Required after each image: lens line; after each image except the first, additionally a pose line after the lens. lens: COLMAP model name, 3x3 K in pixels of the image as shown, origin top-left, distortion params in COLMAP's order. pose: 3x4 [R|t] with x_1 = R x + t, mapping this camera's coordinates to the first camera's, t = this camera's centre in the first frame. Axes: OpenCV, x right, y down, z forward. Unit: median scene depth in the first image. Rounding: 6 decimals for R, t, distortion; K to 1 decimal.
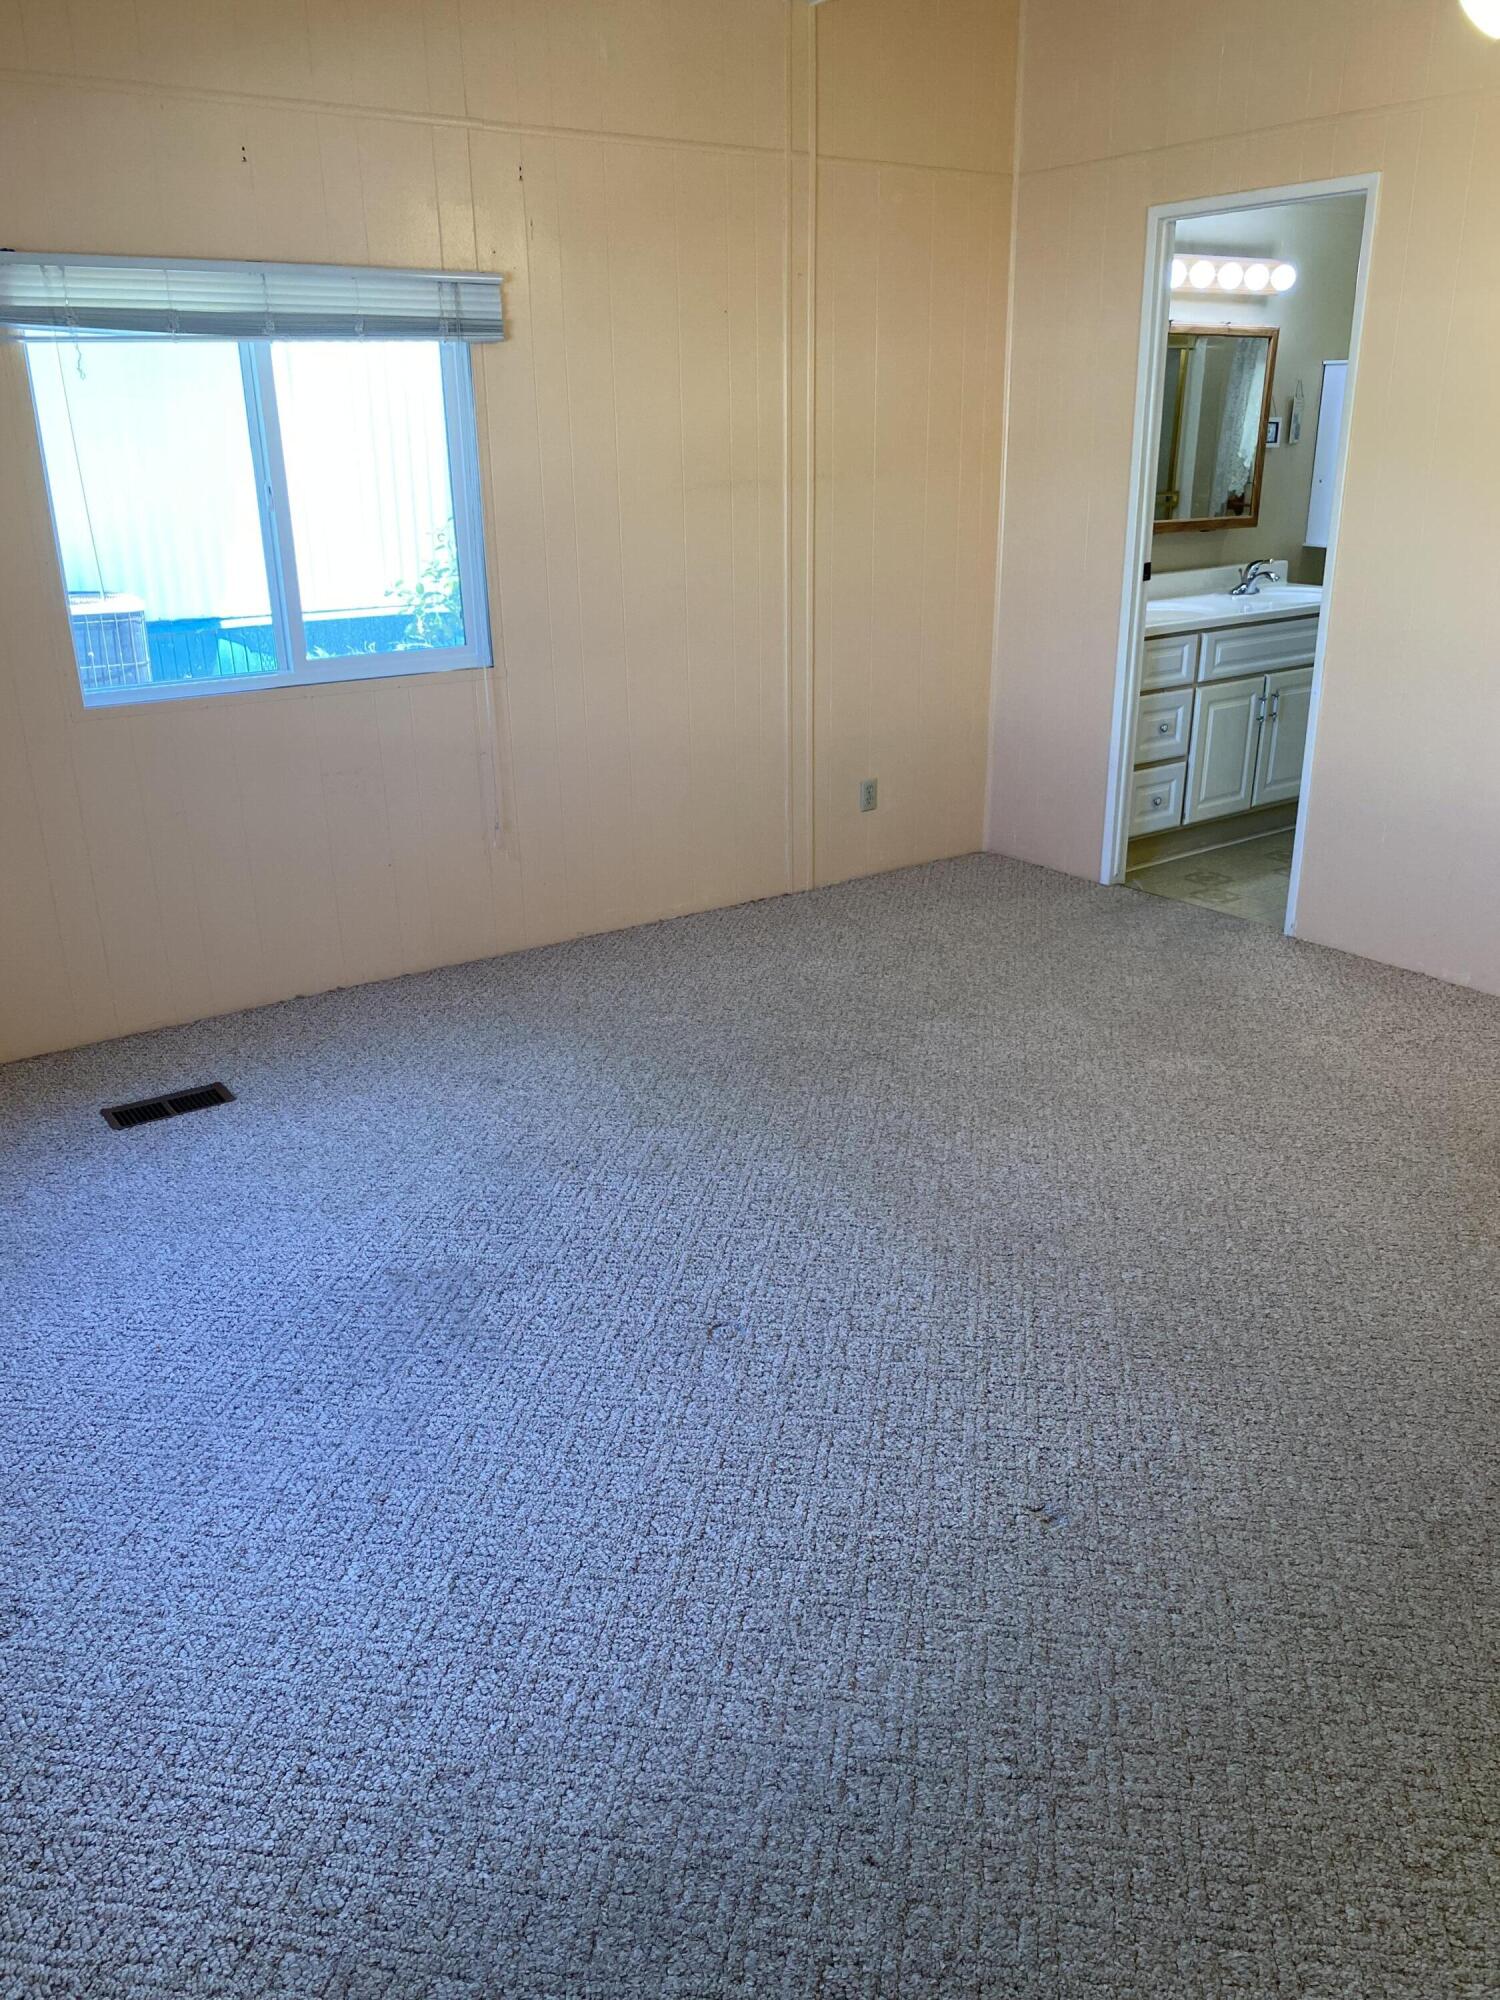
lens RADIAL K [[1531.4, 0, 755.3], [0, 1531.4, 1008.4], [0, 0, 1]] dist [0.055232, -0.055426]
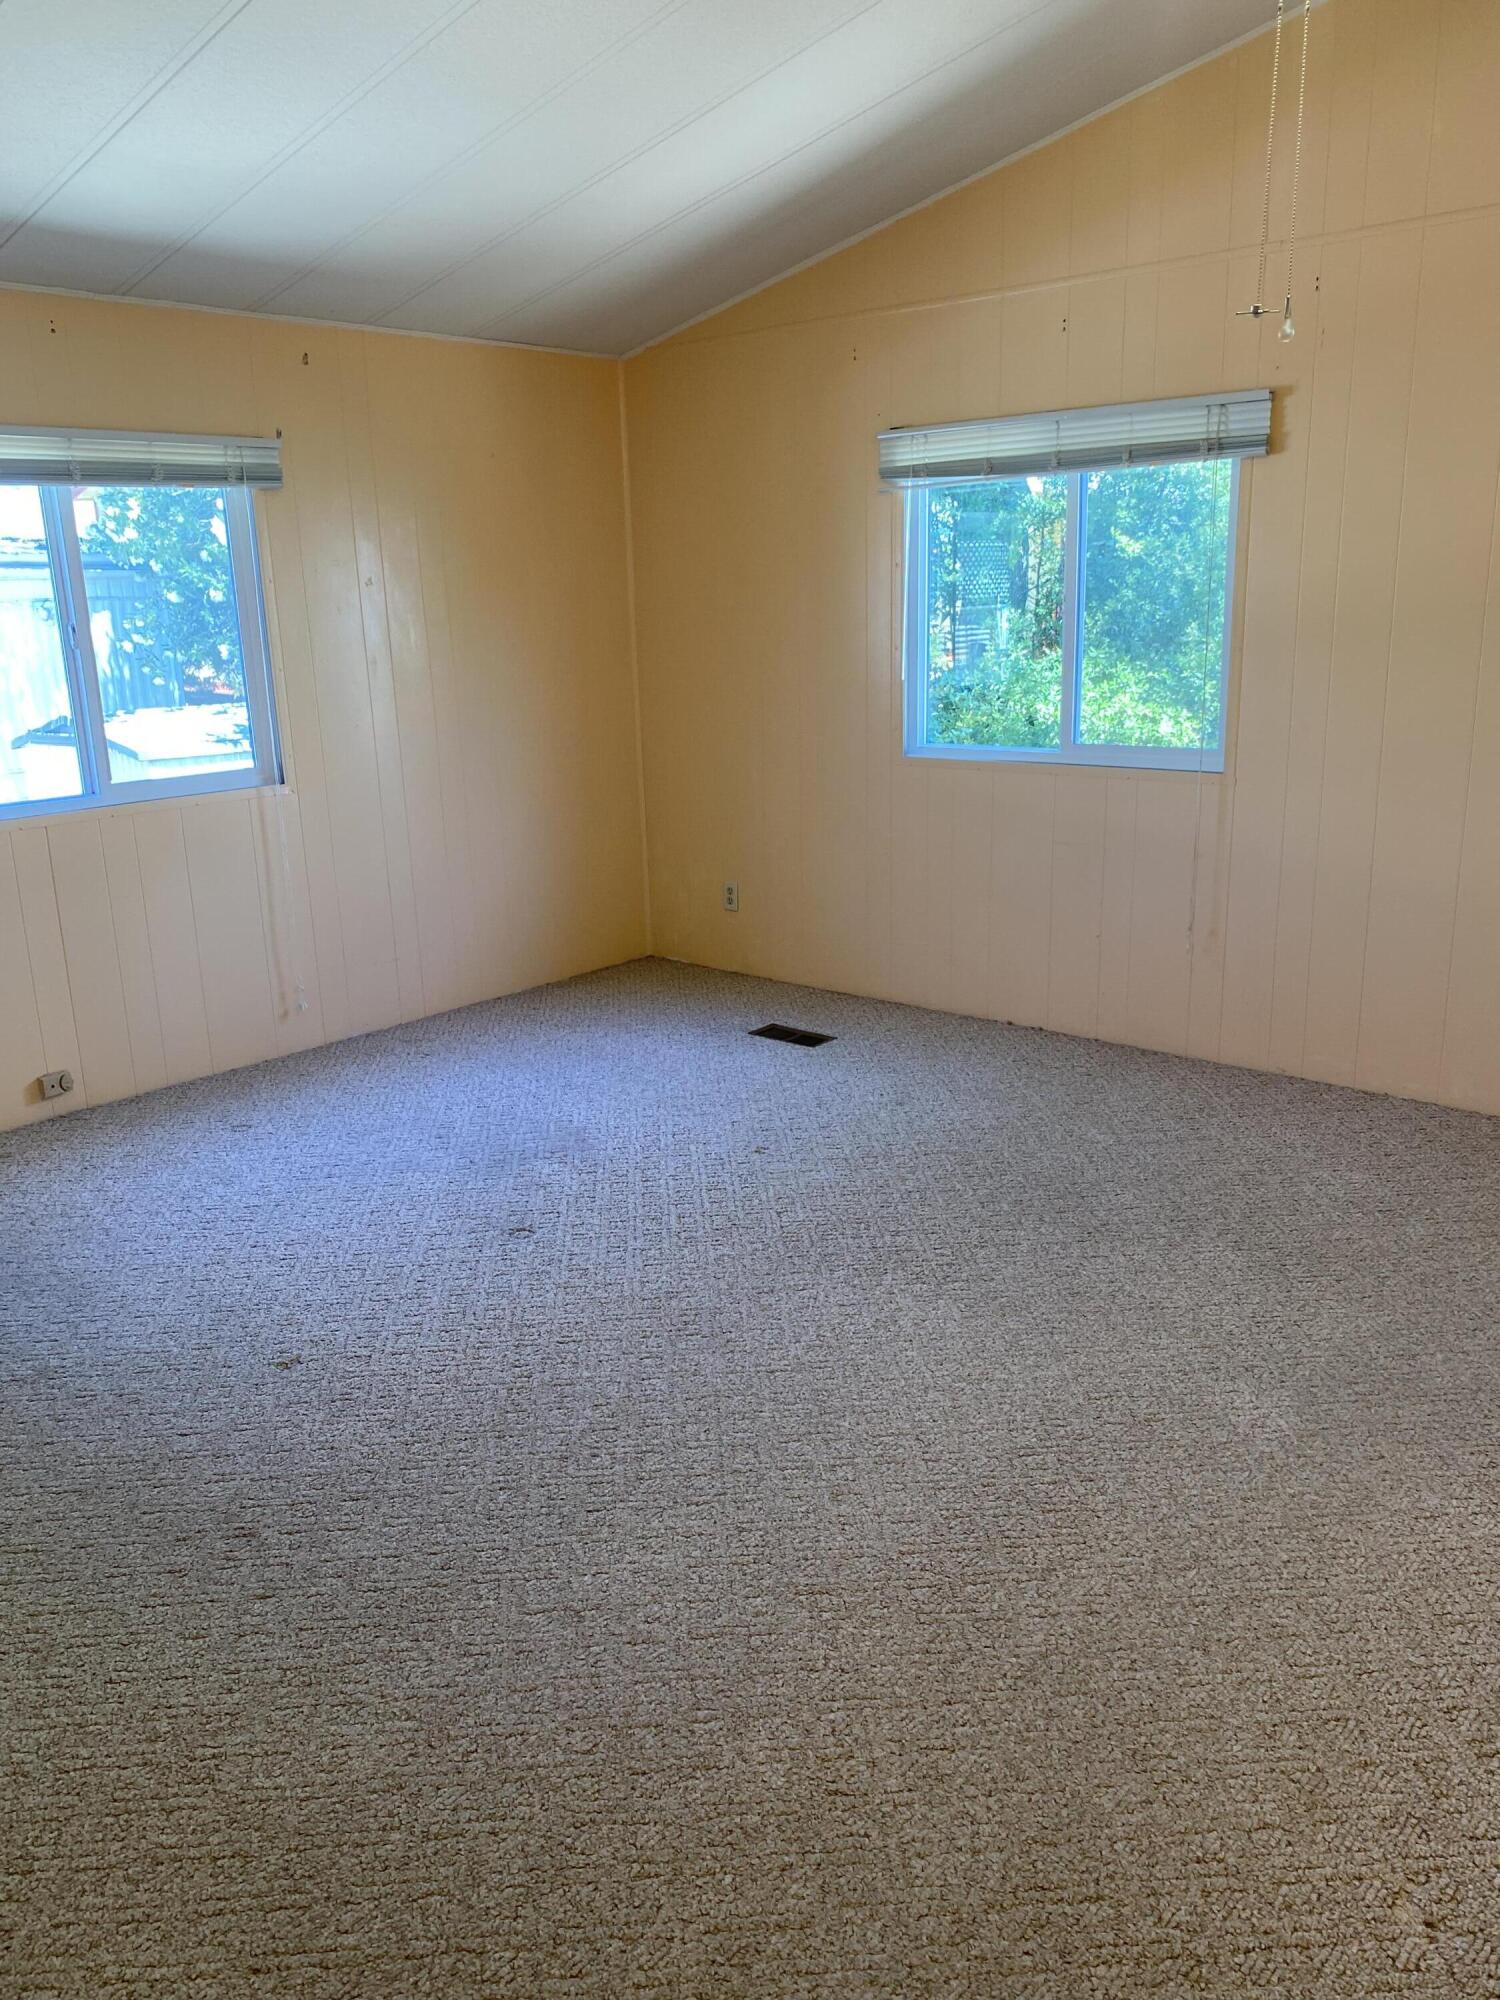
lens RADIAL K [[1531.4, 0, 751.6], [0, 1531.4, 1000.5], [0, 0, 1]] dist [0.055232, -0.055426]
pose [[0.236419, 0.264717, -0.934896, 0.857097], [-0.323021, 0.928860, 0.181321, -0.196891], [0.916386, 0.259123, 0.305109, 0.533254]]
